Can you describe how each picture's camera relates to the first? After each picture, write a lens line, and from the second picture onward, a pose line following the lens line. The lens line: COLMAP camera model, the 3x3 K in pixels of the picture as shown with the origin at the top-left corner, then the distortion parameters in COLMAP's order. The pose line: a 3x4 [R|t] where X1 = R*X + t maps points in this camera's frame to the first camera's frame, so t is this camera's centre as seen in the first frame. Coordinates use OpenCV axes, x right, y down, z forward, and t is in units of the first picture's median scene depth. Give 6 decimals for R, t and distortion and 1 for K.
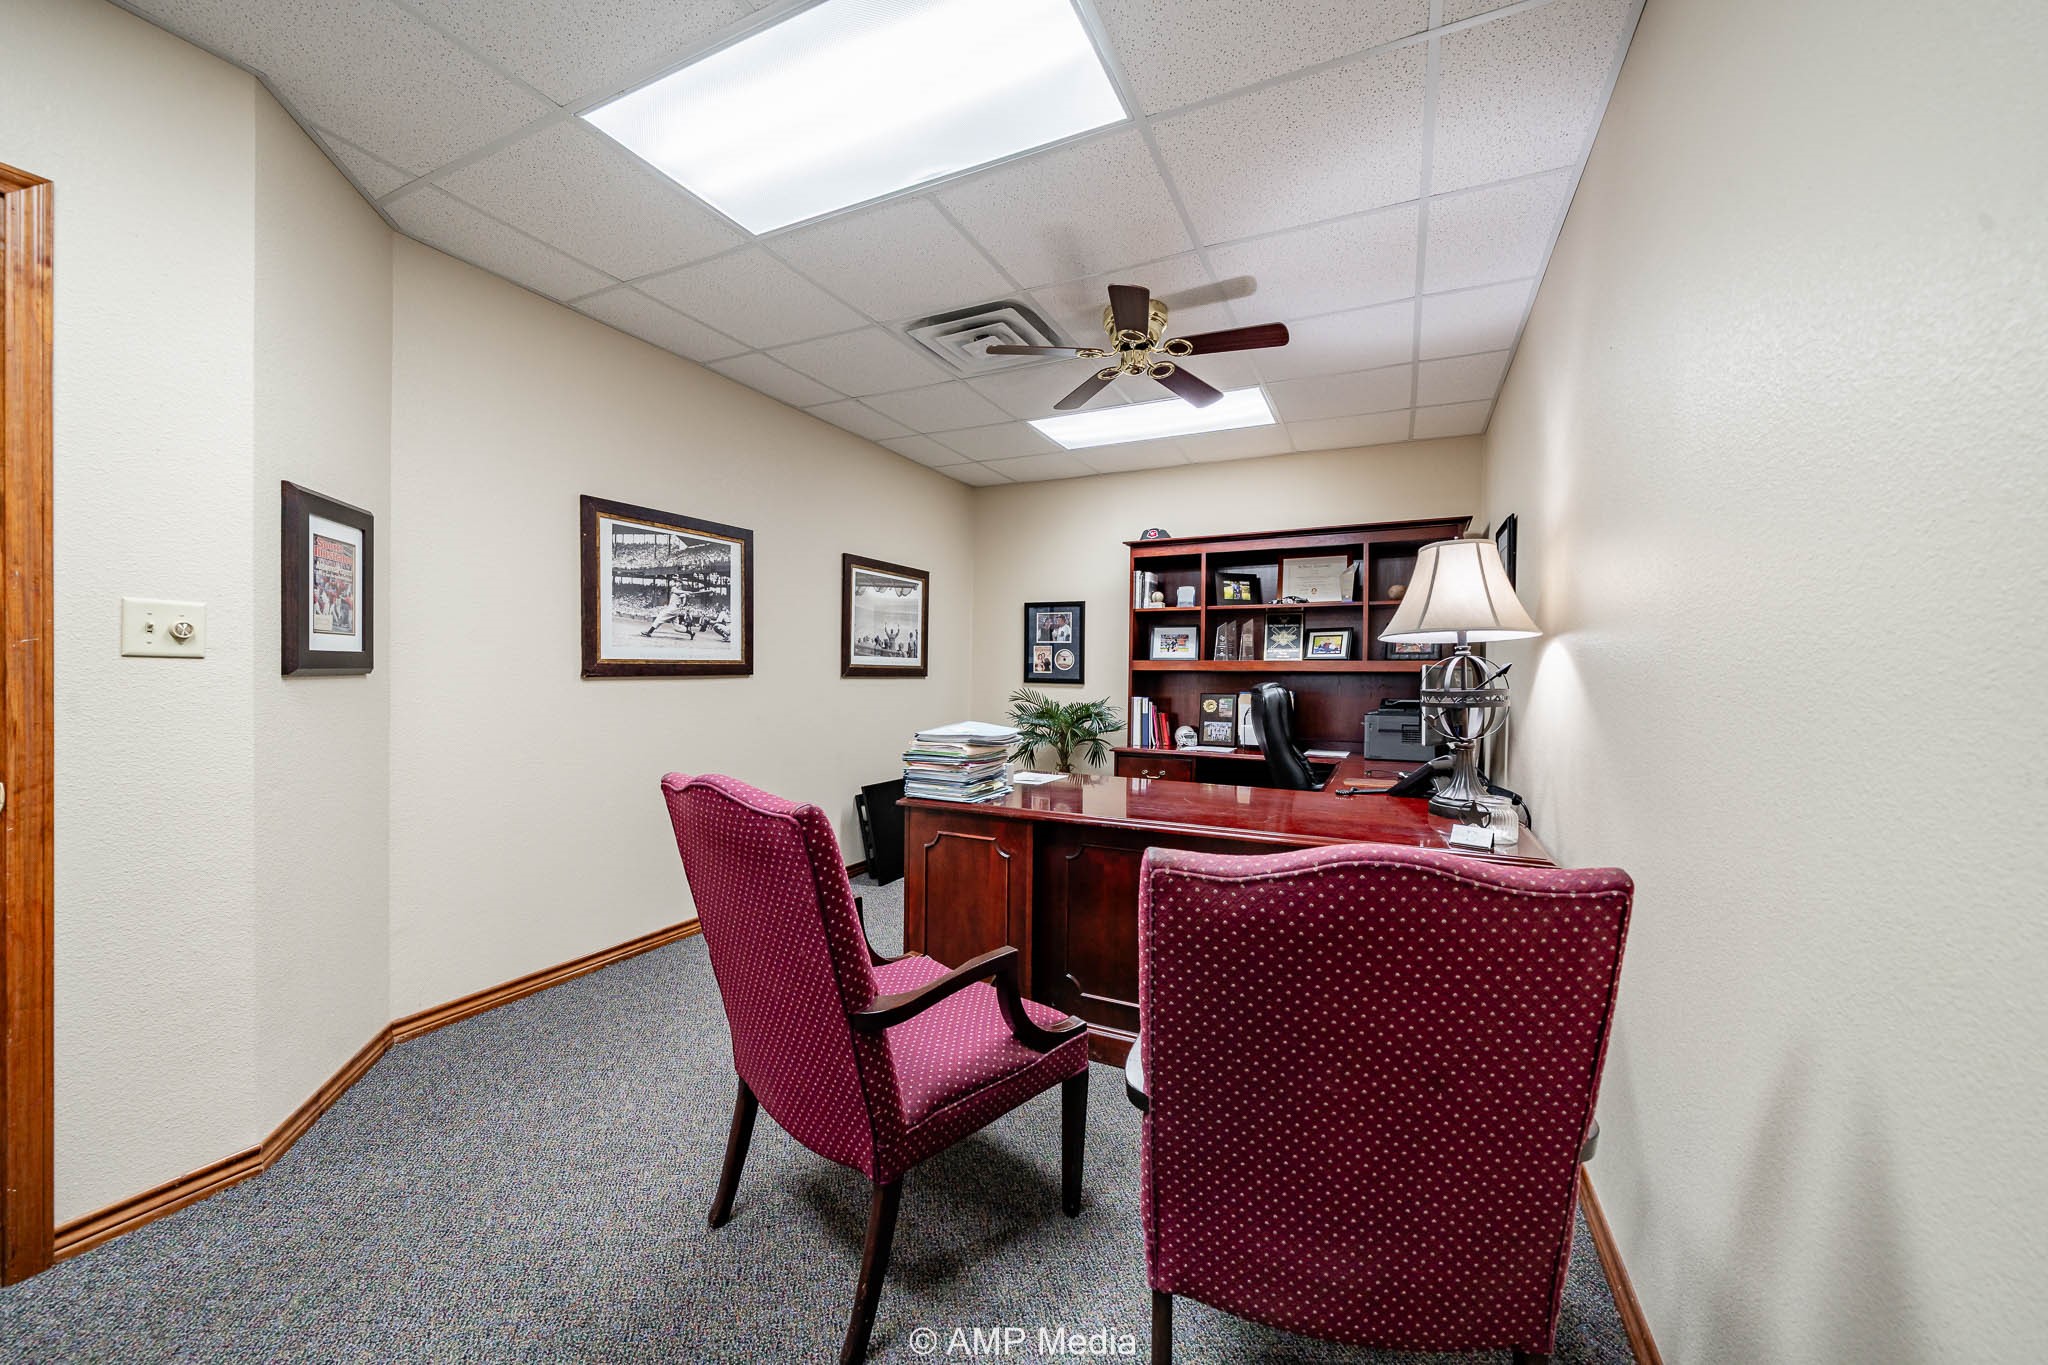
lens RADIAL K [[757.1, 0, 1026.8], [0, 757.1, 675.4], [0, 0, 1]] dist [-0.012513, -0.000016]
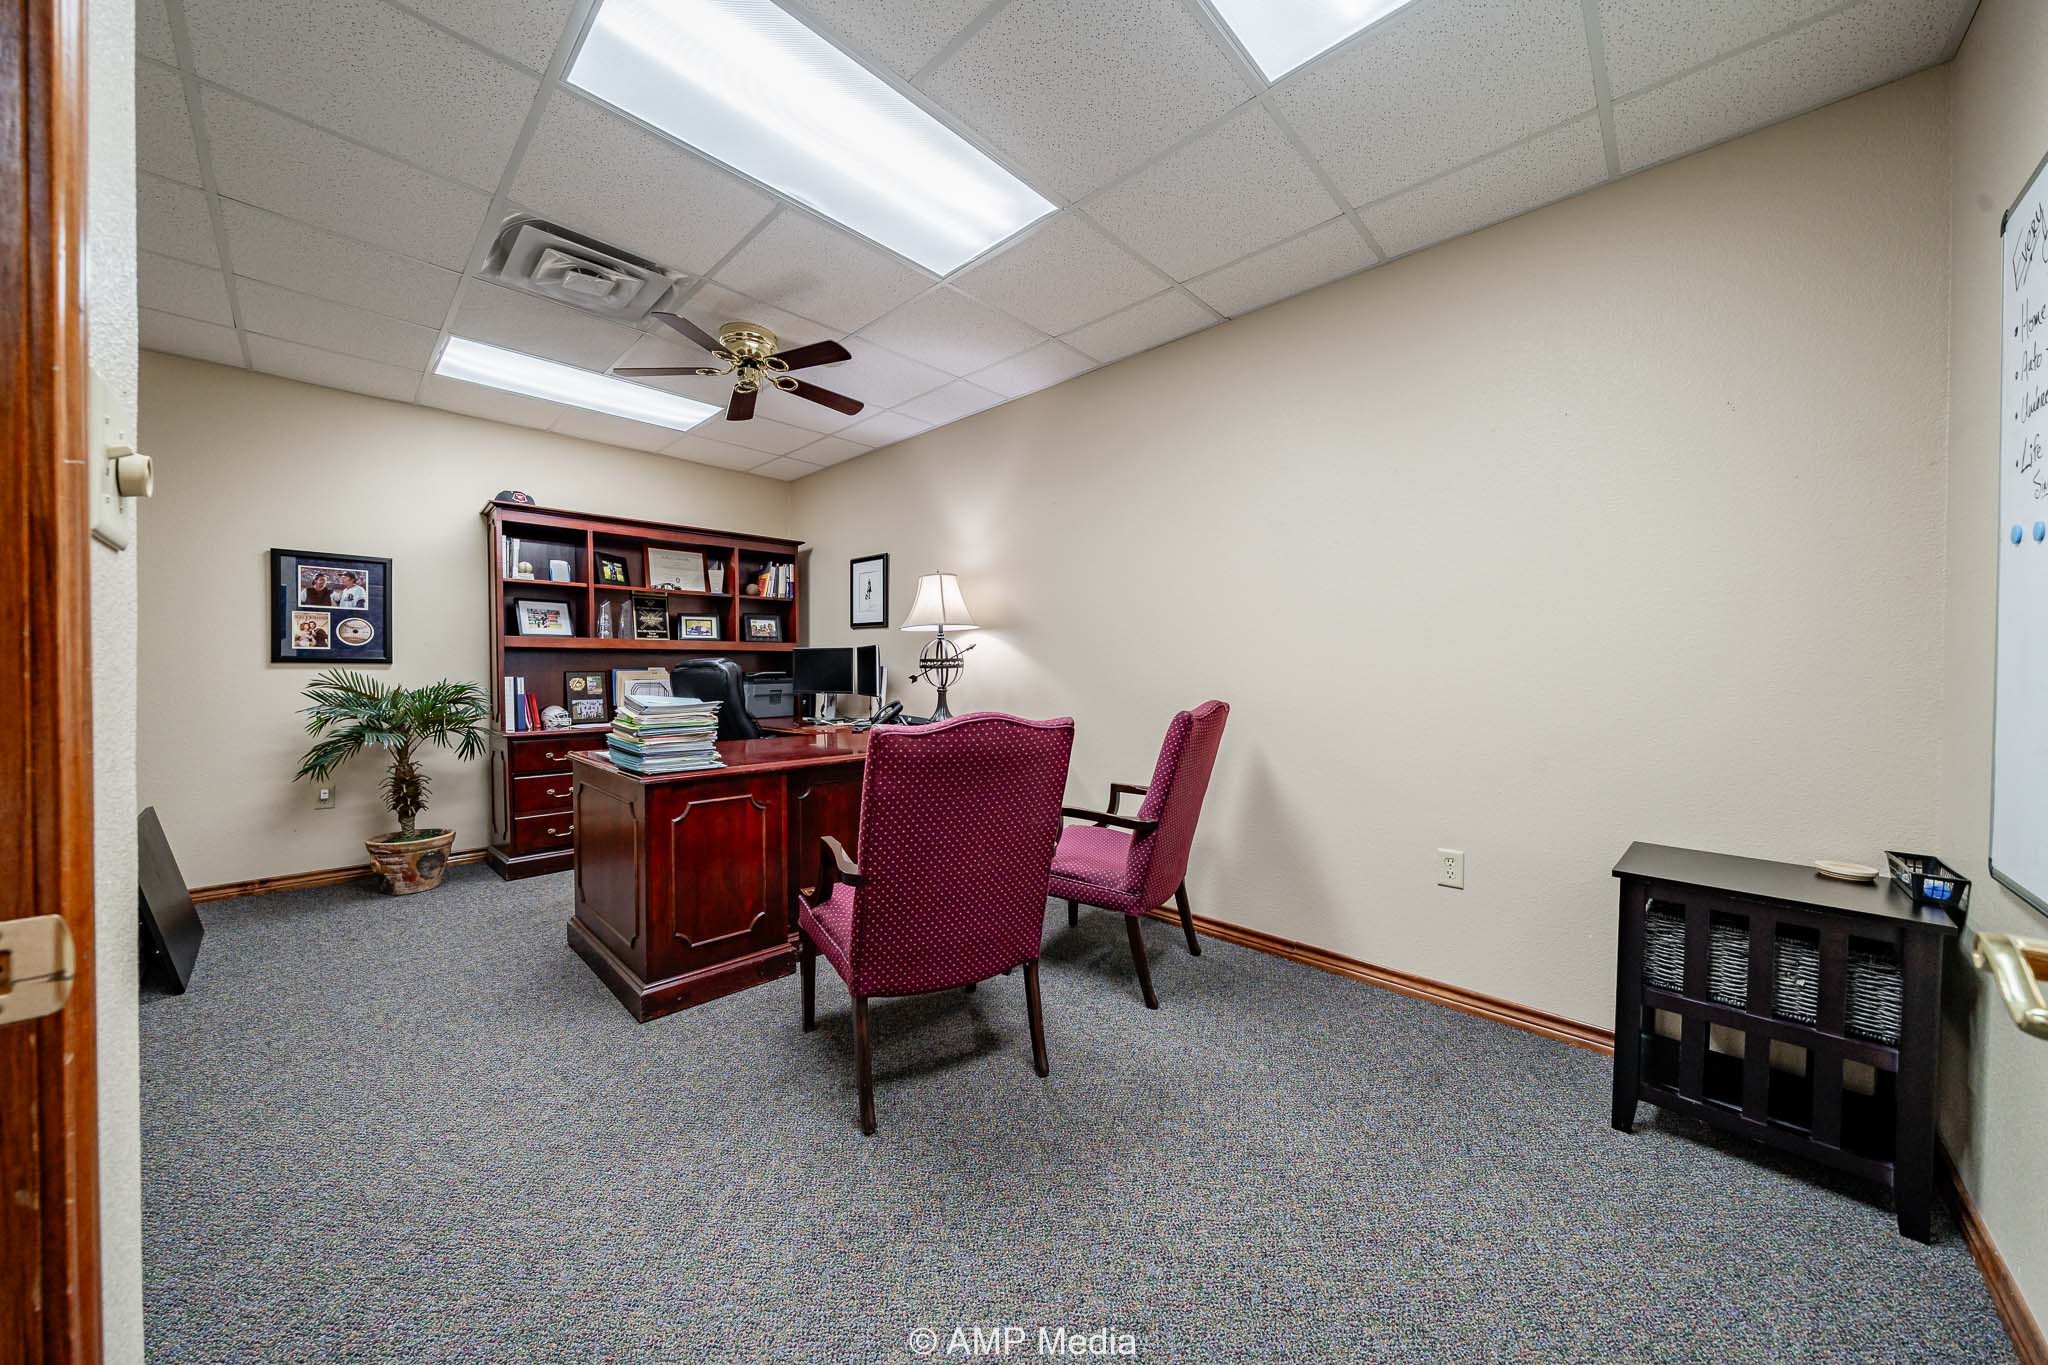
lens RADIAL K [[700.4, 0, 1025.8], [0, 700.4, 673.8], [0, 0, 1]] dist [-0.009859, -0.001030]
pose [[0.305647, -0.020779, 0.951918, -0.453730], [0.004451, 0.999782, 0.020395, 0.011404], [-0.952134, -0.001997, 0.305673, 0.160696]]
